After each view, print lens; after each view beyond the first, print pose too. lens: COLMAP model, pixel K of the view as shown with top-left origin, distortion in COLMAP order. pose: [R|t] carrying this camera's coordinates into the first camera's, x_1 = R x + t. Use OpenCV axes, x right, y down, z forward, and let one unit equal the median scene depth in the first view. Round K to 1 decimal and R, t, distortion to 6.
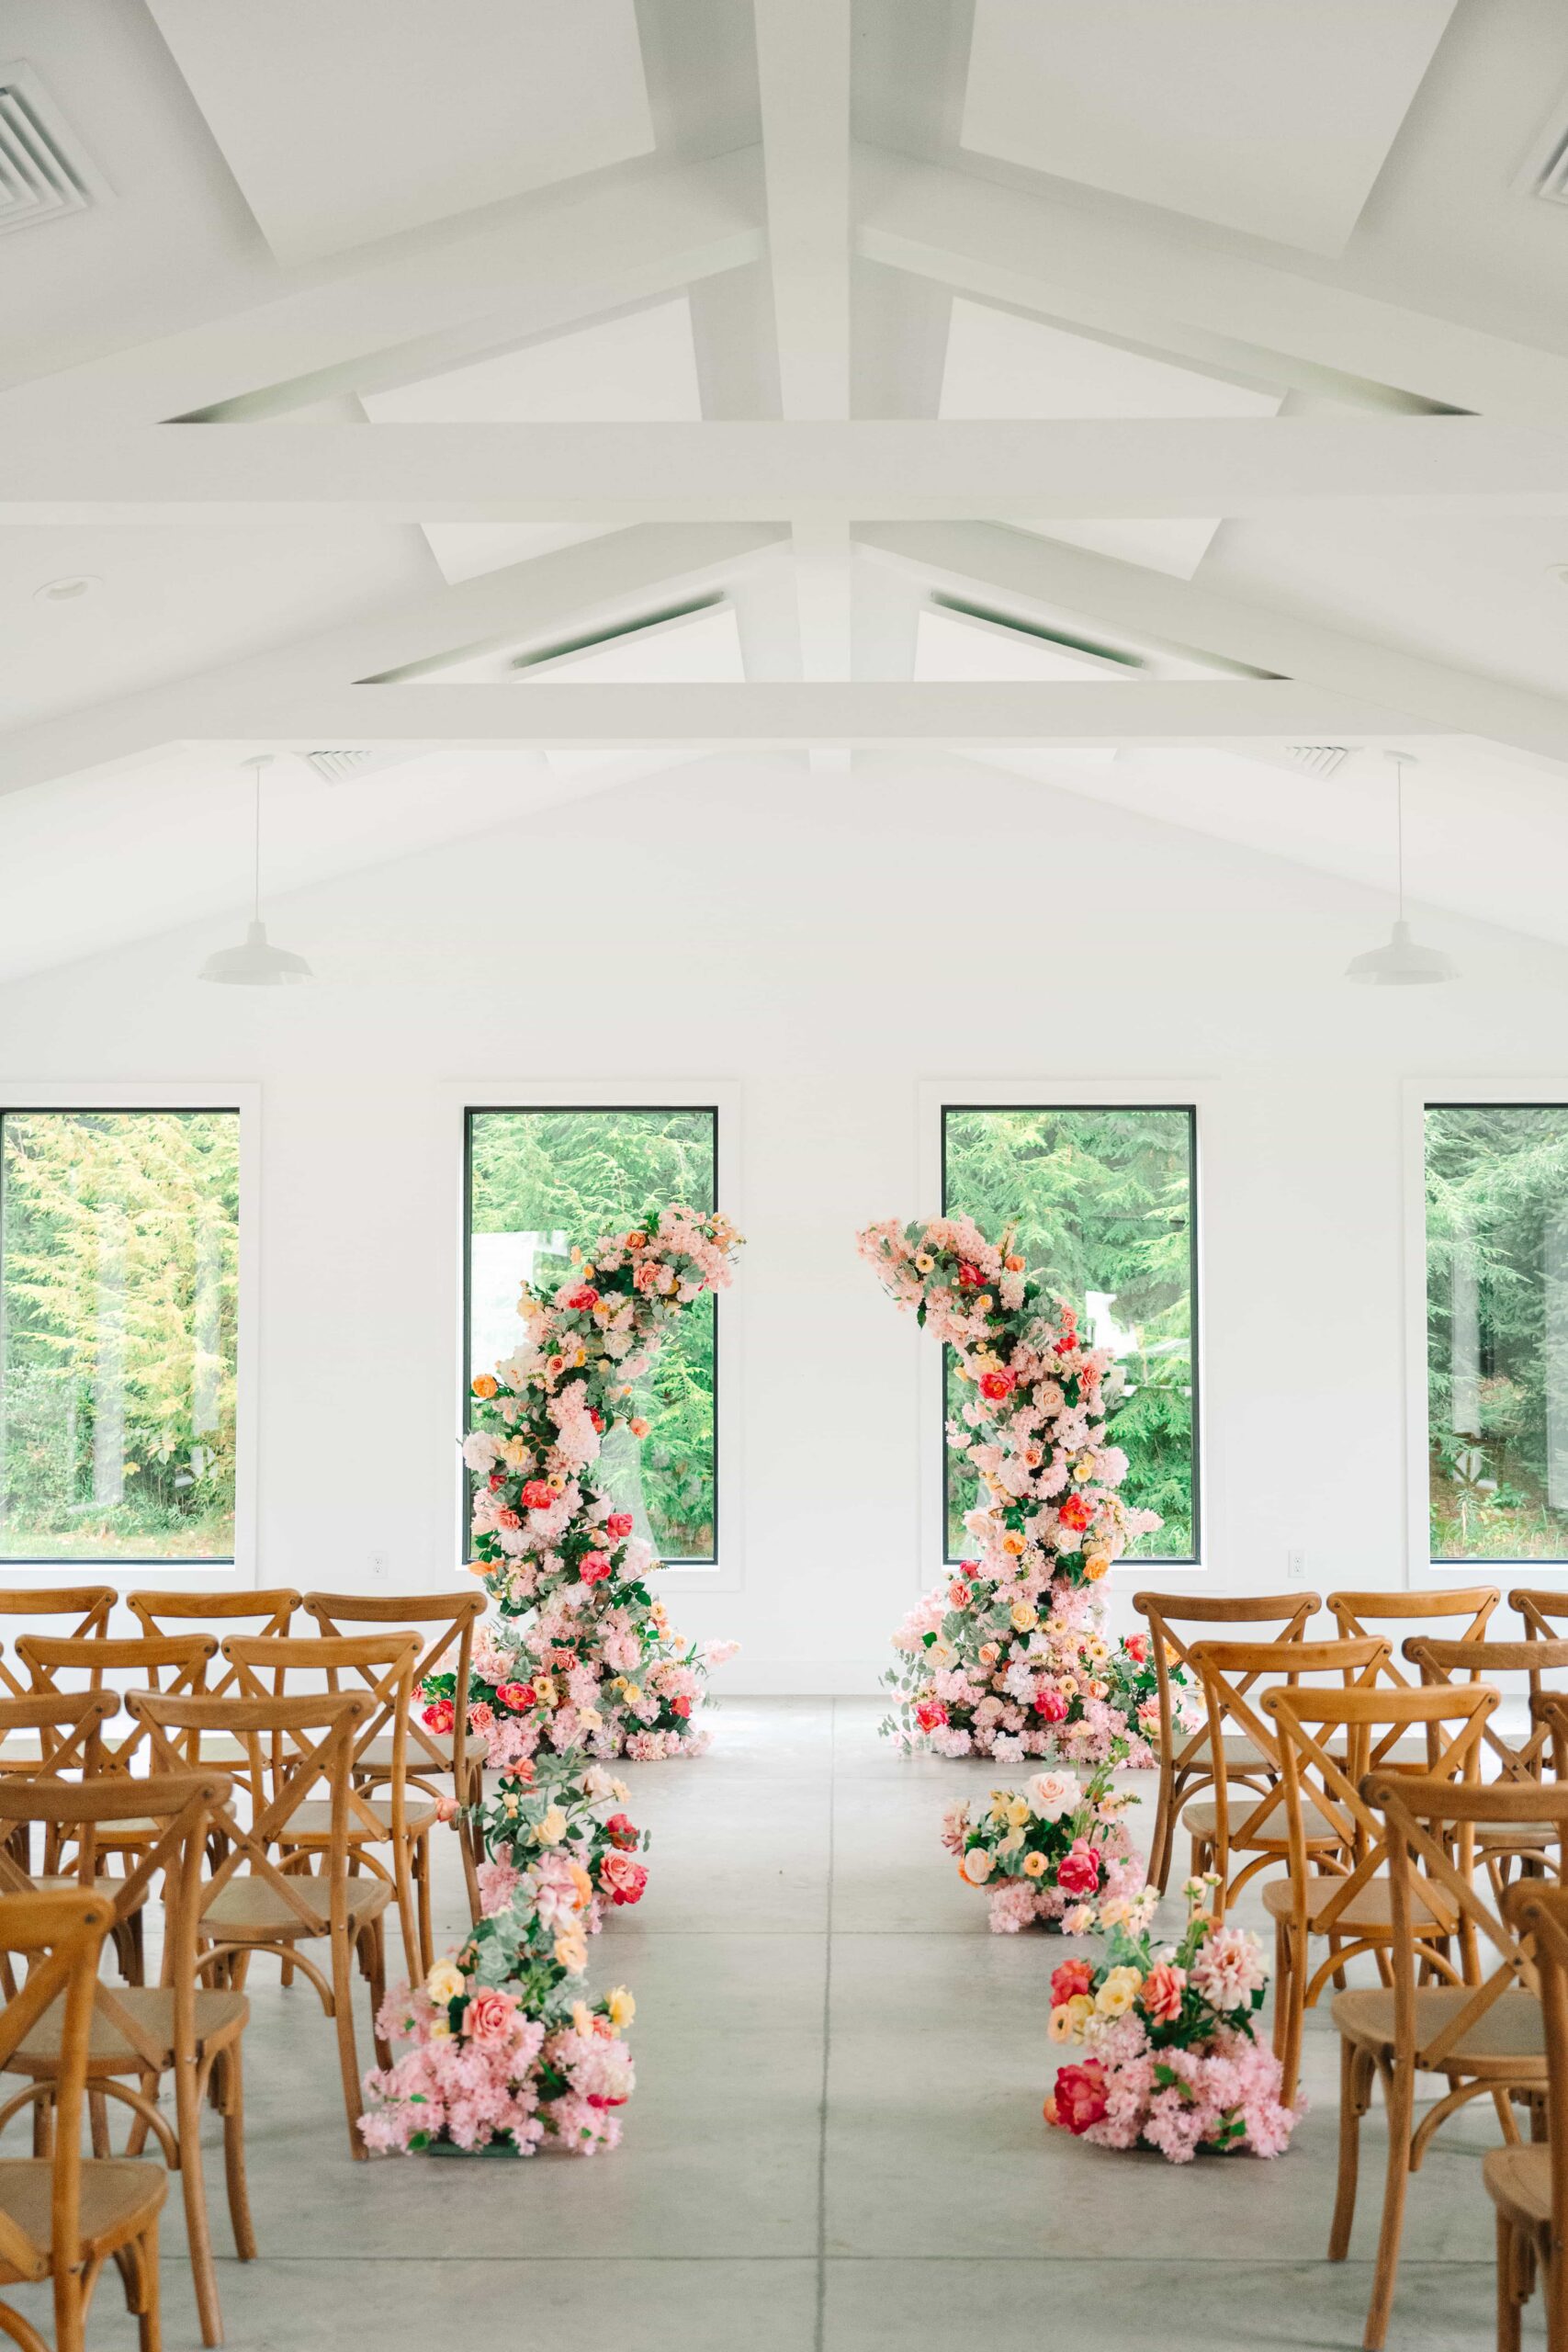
lens RADIAL K [[2706.0, 0, 792.4], [0, 2706.0, 1201.2], [0, 0, 1]] dist [-0.009150, 0.018122]
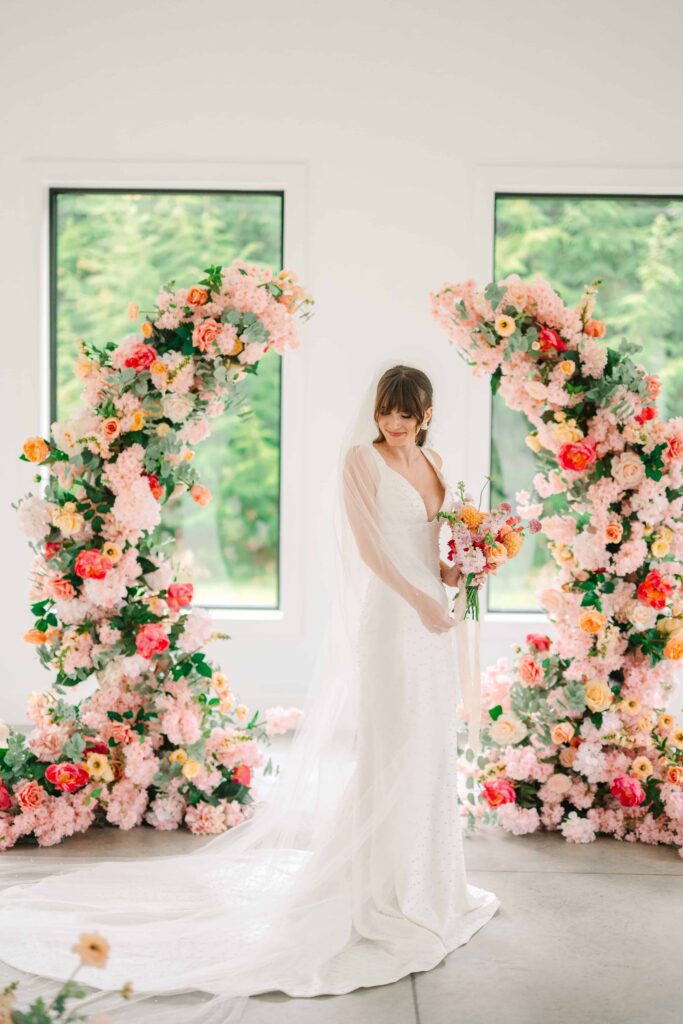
lens RADIAL K [[1590.7, 0, 341.5], [0, 1590.7, 512.0], [0, 0, 1]] dist [0.022125, 0.079888]
pose [[0.999849, 0.013095, 0.011456, -0.013077], [-0.014289, 0.993693, 0.111221, 0.026290], [-0.009927, -0.111368, 0.993730, 0.439402]]
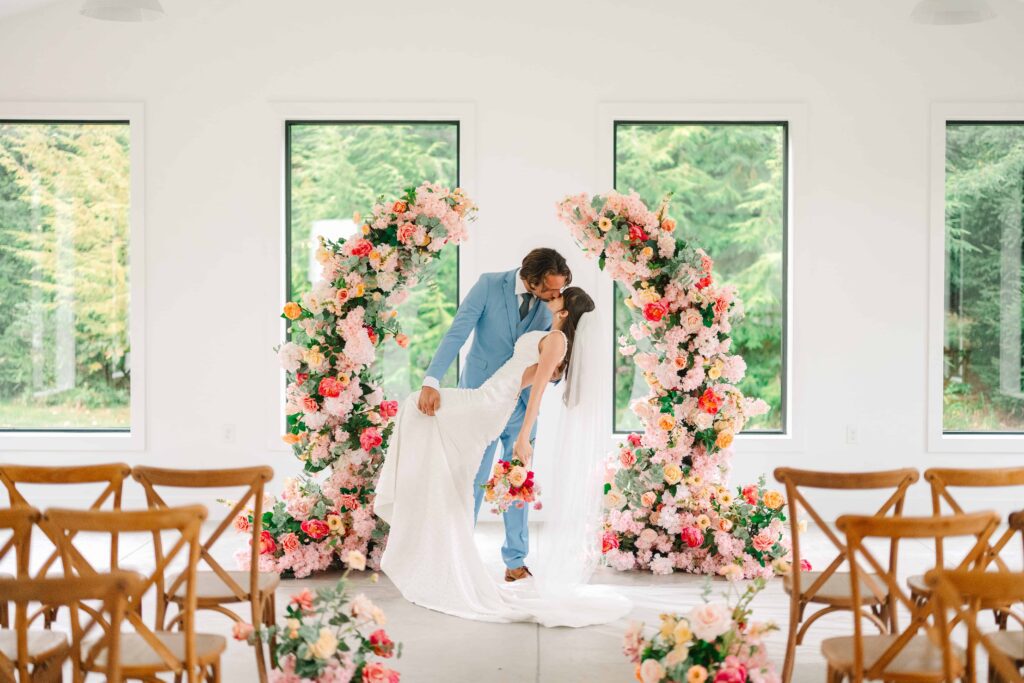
lens RADIAL K [[1590.7, 0, 523.0], [0, 1590.7, 338.5], [0, 0, 1]] dist [0.022125, 0.079888]
pose [[0.999961, 0.003263, 0.008195, -0.000297], [-0.003913, 0.996737, 0.080617, 0.015402], [-0.007906, -0.080646, 0.996711, 0.170281]]
